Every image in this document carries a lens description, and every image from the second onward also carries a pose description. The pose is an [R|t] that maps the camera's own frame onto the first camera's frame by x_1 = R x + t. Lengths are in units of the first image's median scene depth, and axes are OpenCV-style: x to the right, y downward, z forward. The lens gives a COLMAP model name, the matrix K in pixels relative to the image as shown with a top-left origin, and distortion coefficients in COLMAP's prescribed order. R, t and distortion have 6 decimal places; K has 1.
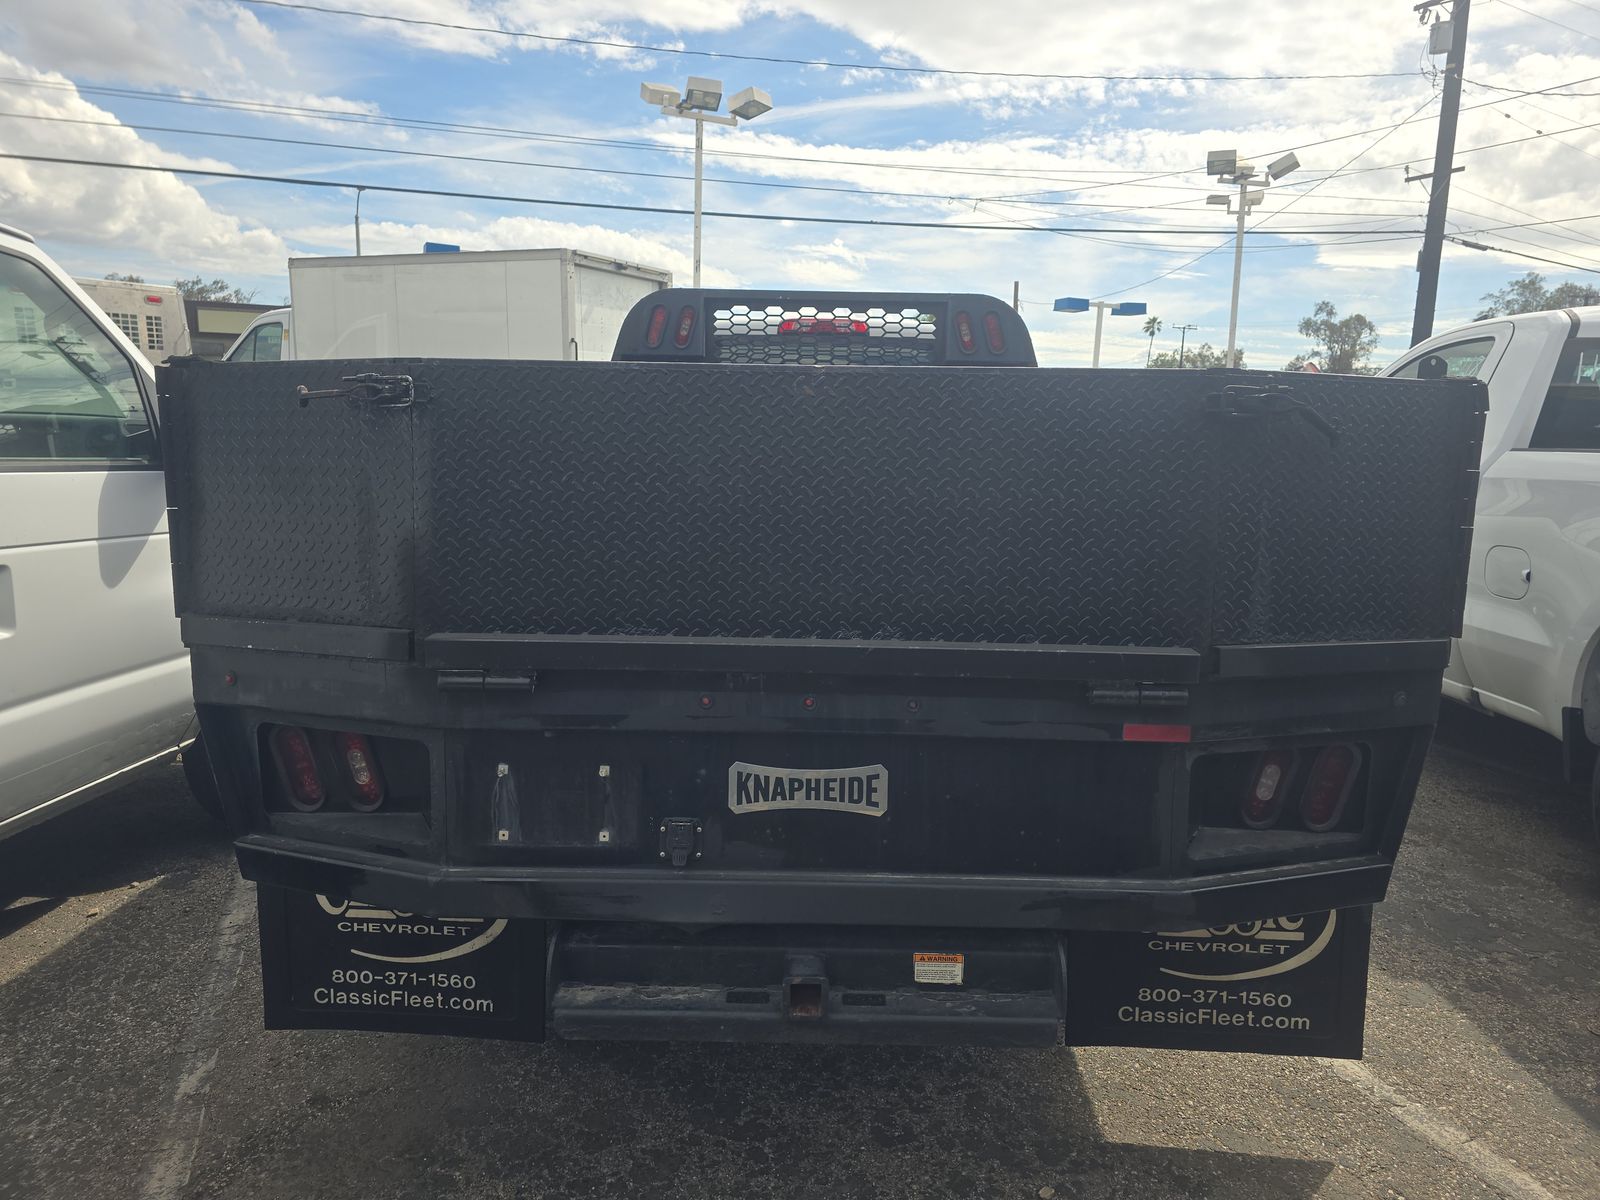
lens RADIAL K [[1078.4, 0, 800.0], [0, 1078.4, 600.0], [0, 0, 1]] dist [0.023123, -0.027509]
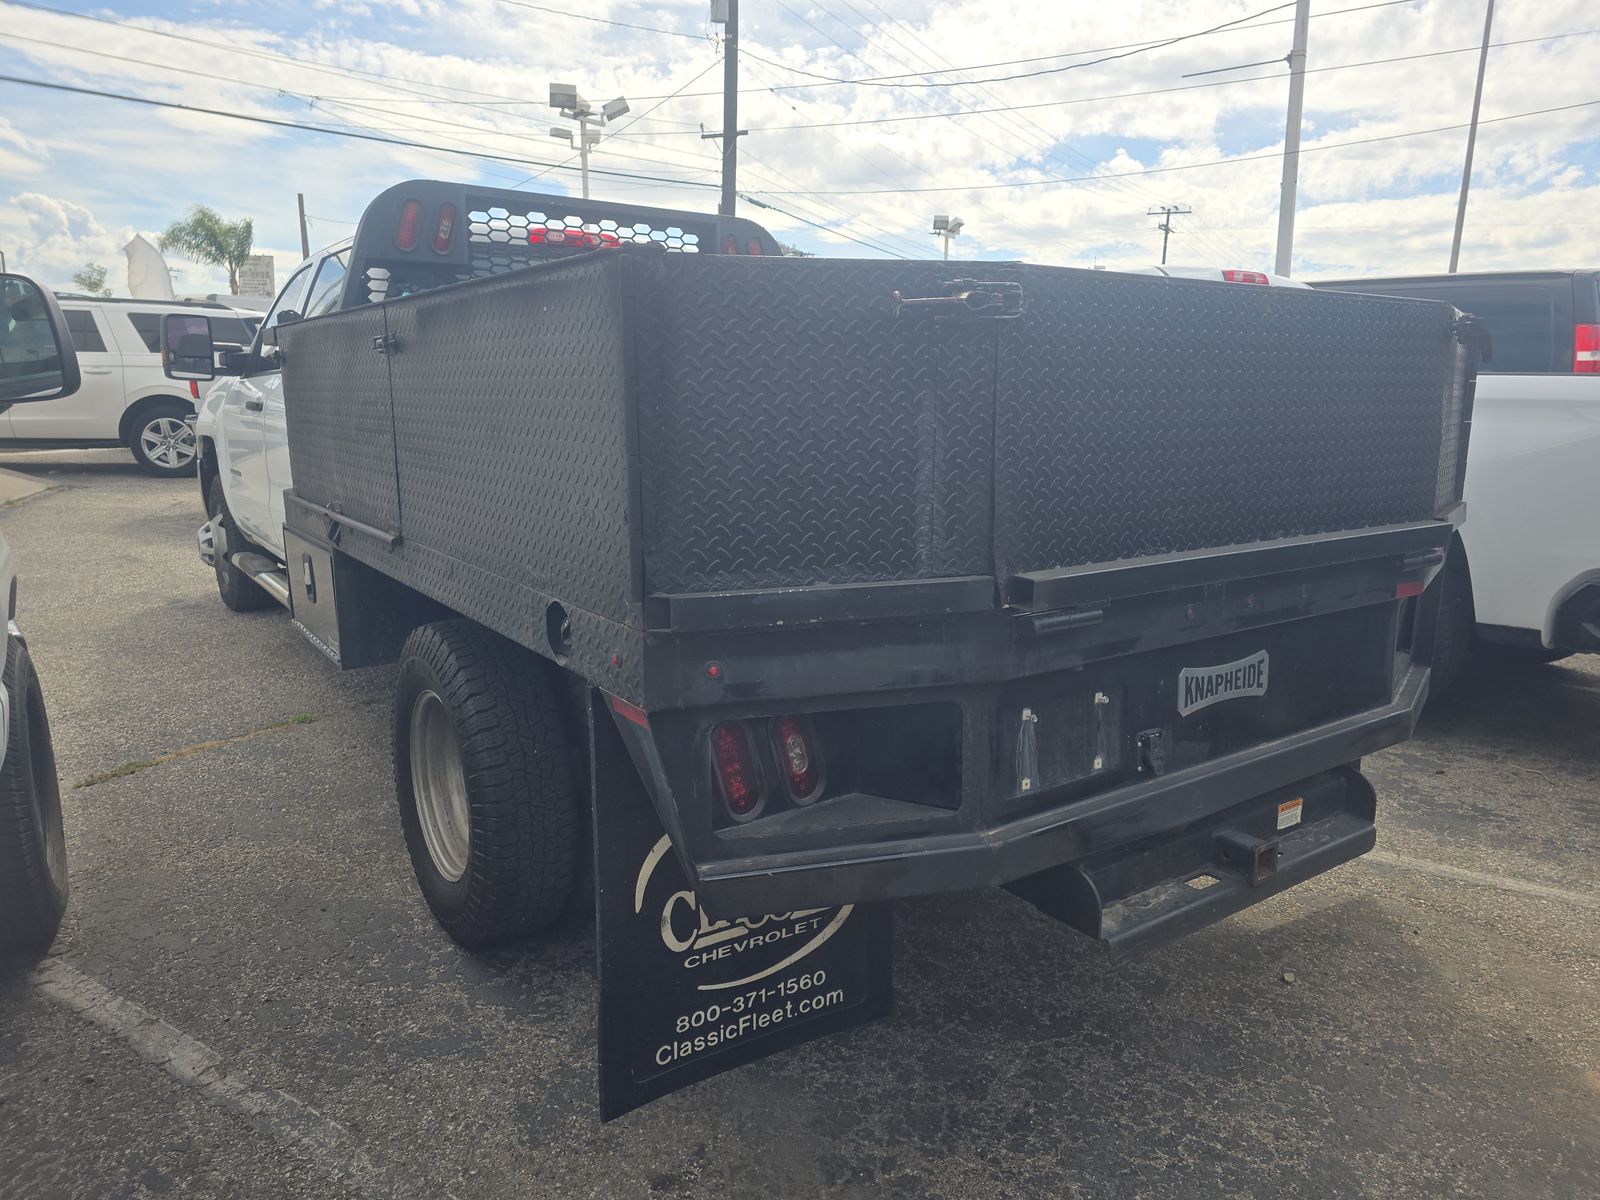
lens RADIAL K [[1078.4, 0, 800.0], [0, 1078.4, 600.0], [0, 0, 1]] dist [0.023123, -0.027509]
pose [[0.806350, -0.120636, 0.579005, -0.796319], [0.085185, 0.992458, 0.088147, -0.034025], [-0.585272, -0.021755, 0.810545, 0.298567]]
